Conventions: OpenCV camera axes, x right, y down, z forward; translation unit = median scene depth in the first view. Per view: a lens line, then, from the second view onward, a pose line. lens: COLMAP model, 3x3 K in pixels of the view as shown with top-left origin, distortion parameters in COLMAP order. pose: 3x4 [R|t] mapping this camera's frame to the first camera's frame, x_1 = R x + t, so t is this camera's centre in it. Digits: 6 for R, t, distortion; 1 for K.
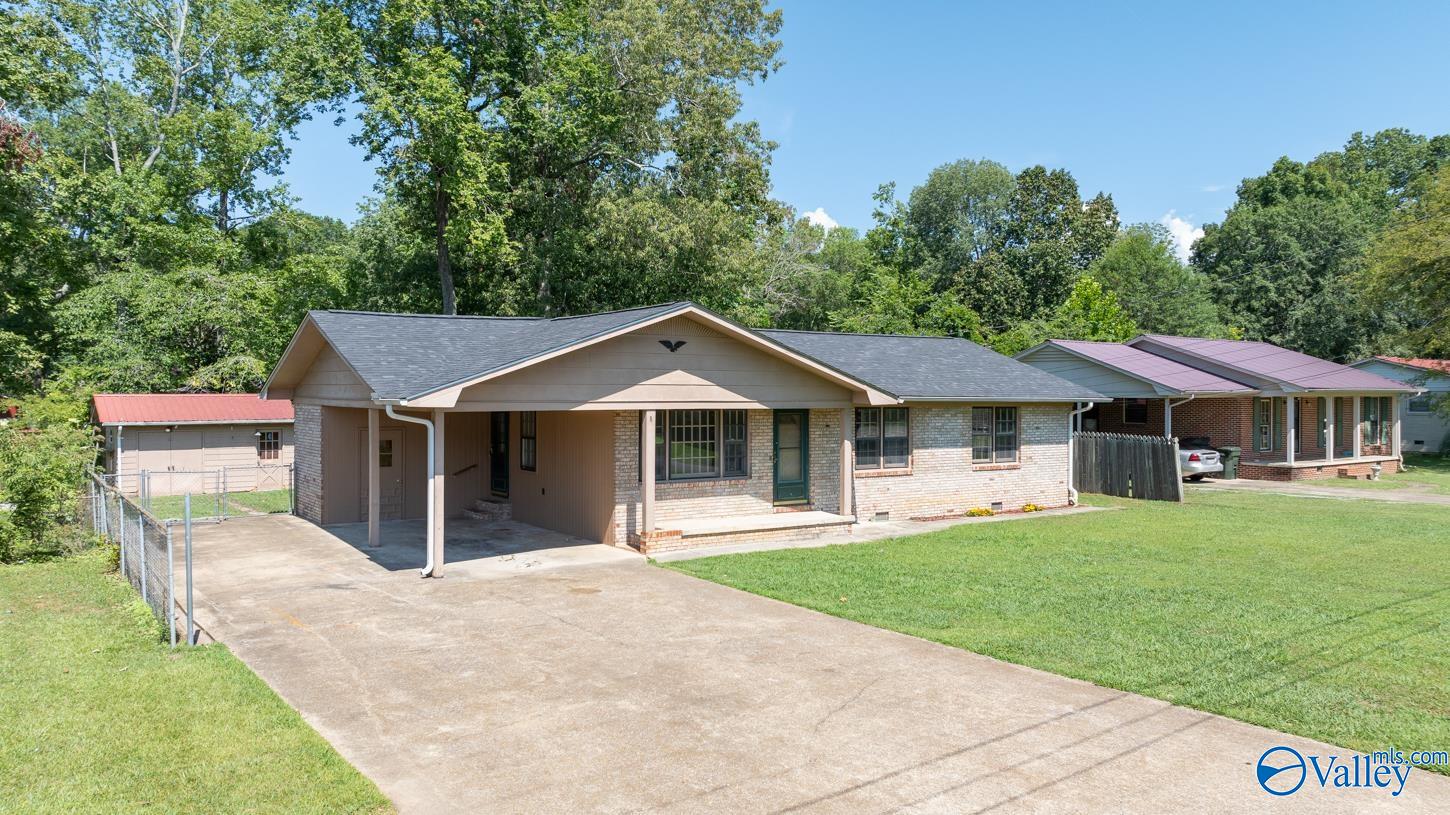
lens RADIAL K [[1017.9, 0, 725.0], [0, 1017.9, 407.5], [0, 0, 1]] dist [0.003047, -0.054387]
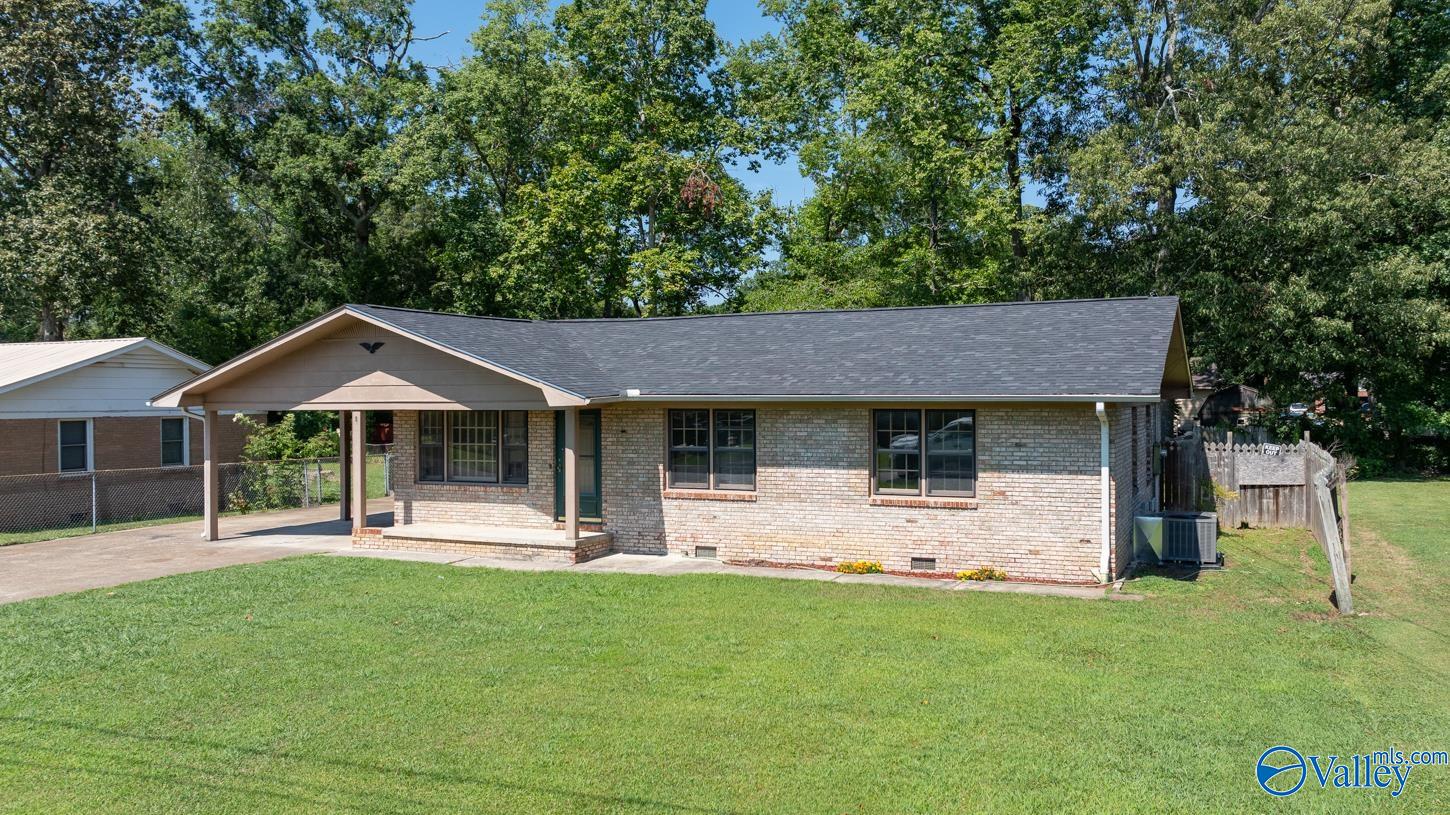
lens RADIAL K [[1105.1, 0, 793.4], [0, 1105.1, 405.8], [0, 0, 1]] dist [-0.010221, -0.001654]
pose [[0.547347, 0.002039, -0.836903, 0.934933], [-0.003503, 0.999994, 0.000145, -0.003243], [0.836898, 0.002852, 0.547351, 0.634388]]
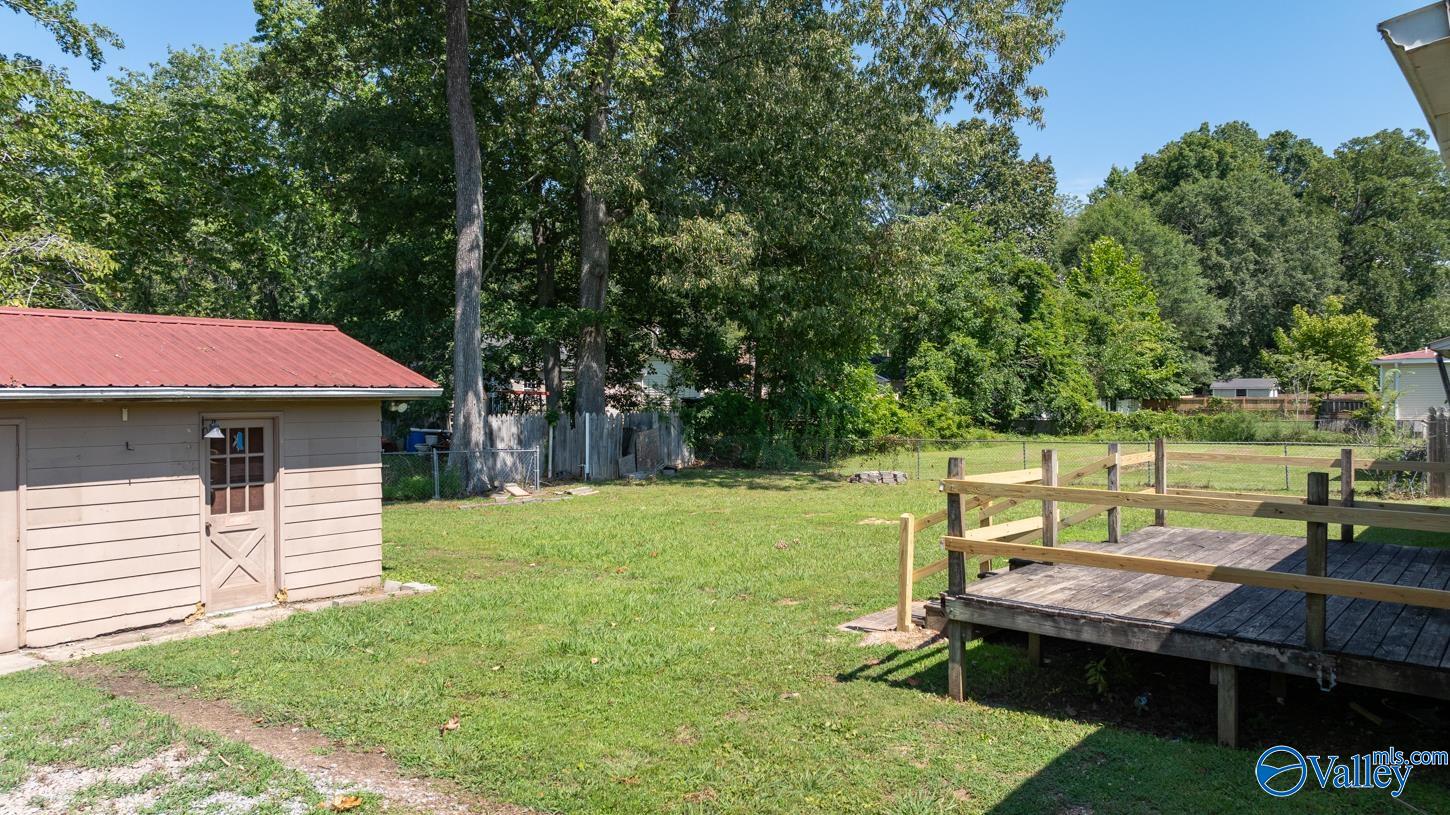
lens RADIAL K [[1014.1, 0, 725.0], [0, 1014.1, 407.5], [0, 0, 1]] dist [-0.029297, 0.030122]
pose [[0.958967, -0.006083, 0.283452, -0.617051], [0.006356, 0.999980, -0.000045, 0.029679], [-0.283446, 0.001845, 0.958986, 1.028157]]
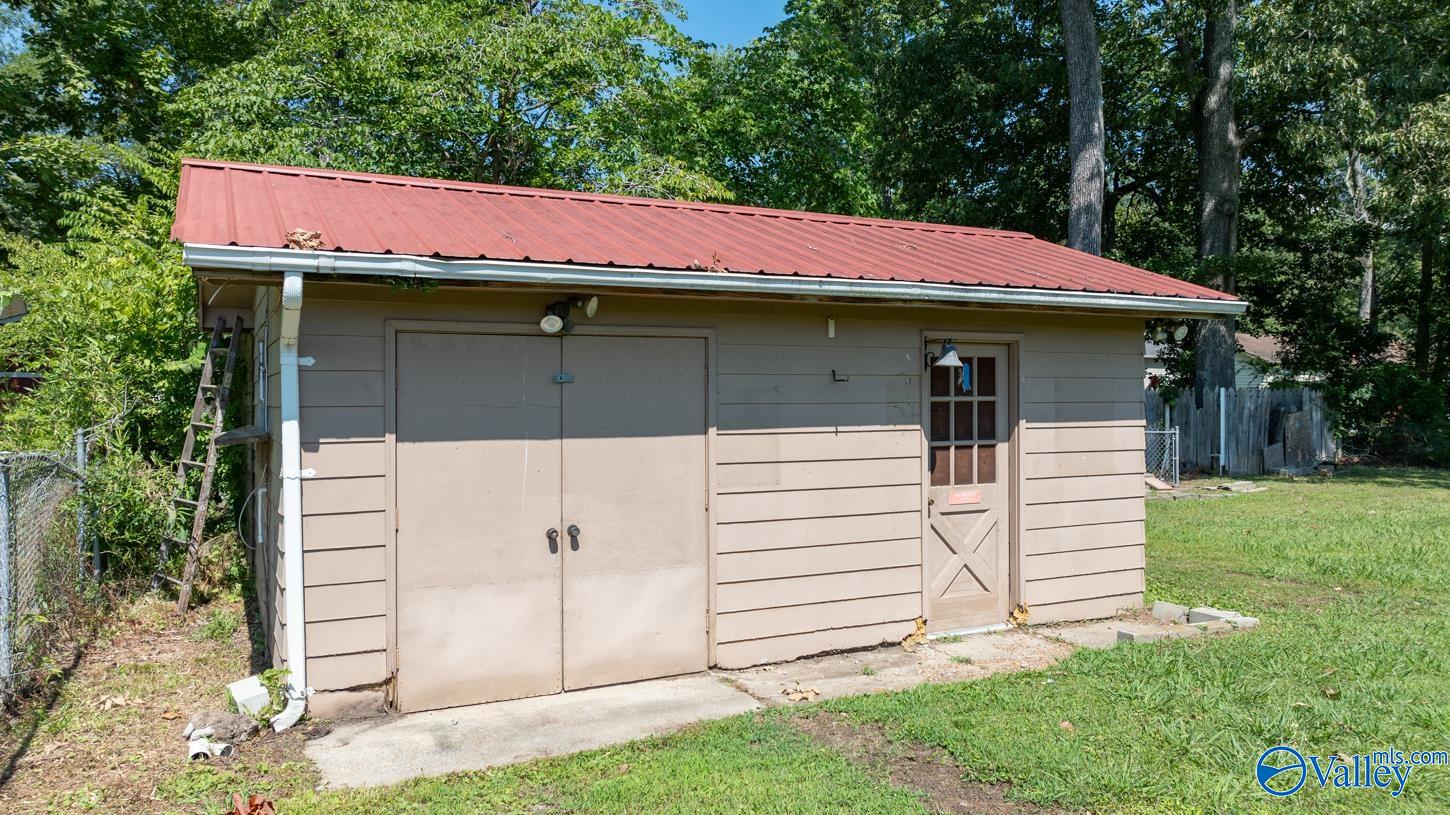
lens RADIAL K [[1014.1, 0, 725.0], [0, 1014.1, 407.5], [0, 0, 1]] dist [-0.029297, 0.030122]
pose [[0.985705, -0.002947, -0.168452, -0.728697], [0.002305, 0.999989, -0.004003, 0.056045], [0.168462, 0.003557, 0.985702, 1.235868]]
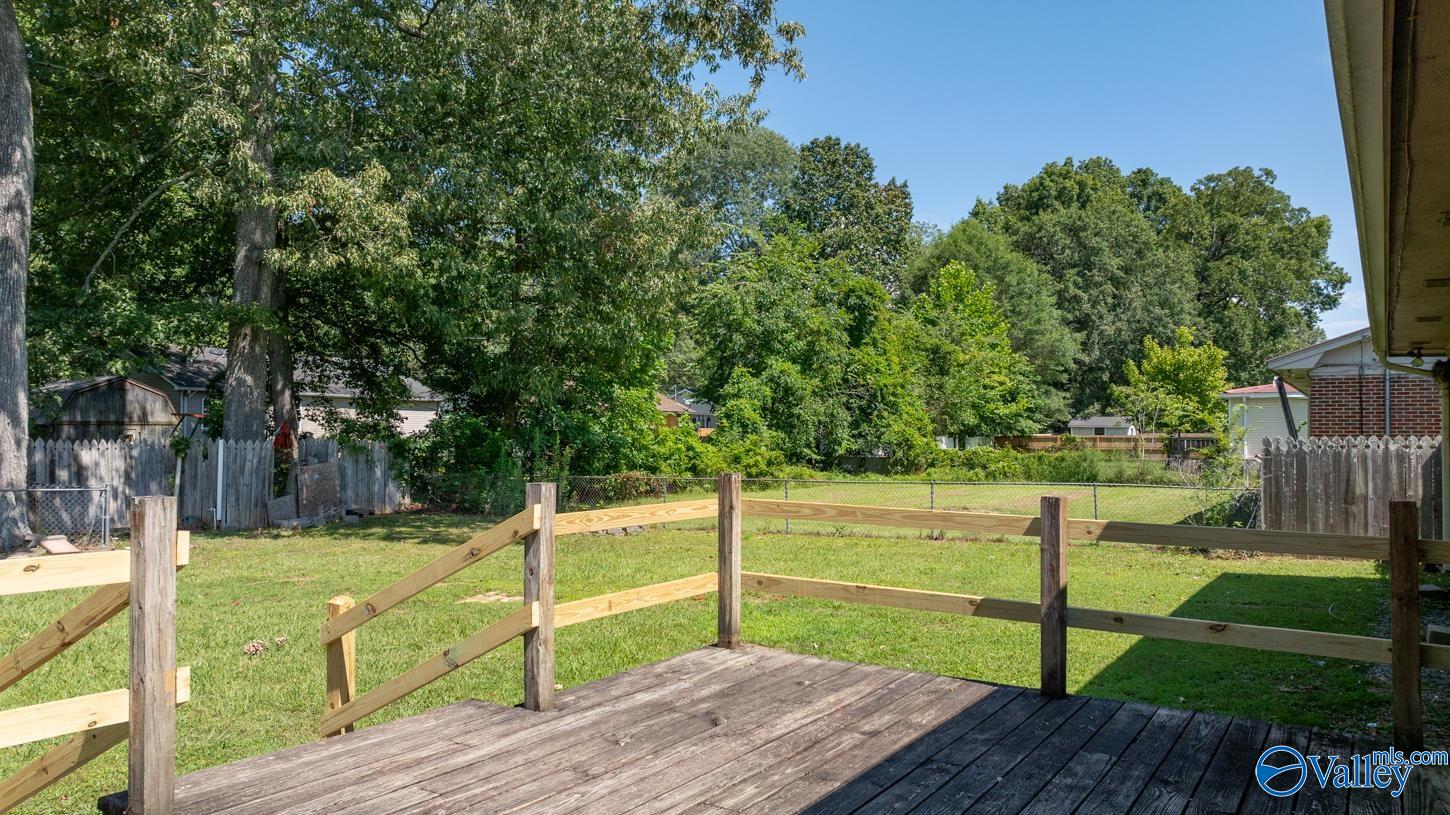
lens RADIAL K [[1035.8, 0, 725.0], [0, 1035.8, 407.5], [0, 0, 1]] dist [0.027659, -0.143390]
pose [[0.921199, 0.016239, 0.388752, -0.376760], [-0.002248, 0.999334, -0.036416, 0.038918], [-0.389084, 0.032673, 0.920623, 1.201790]]
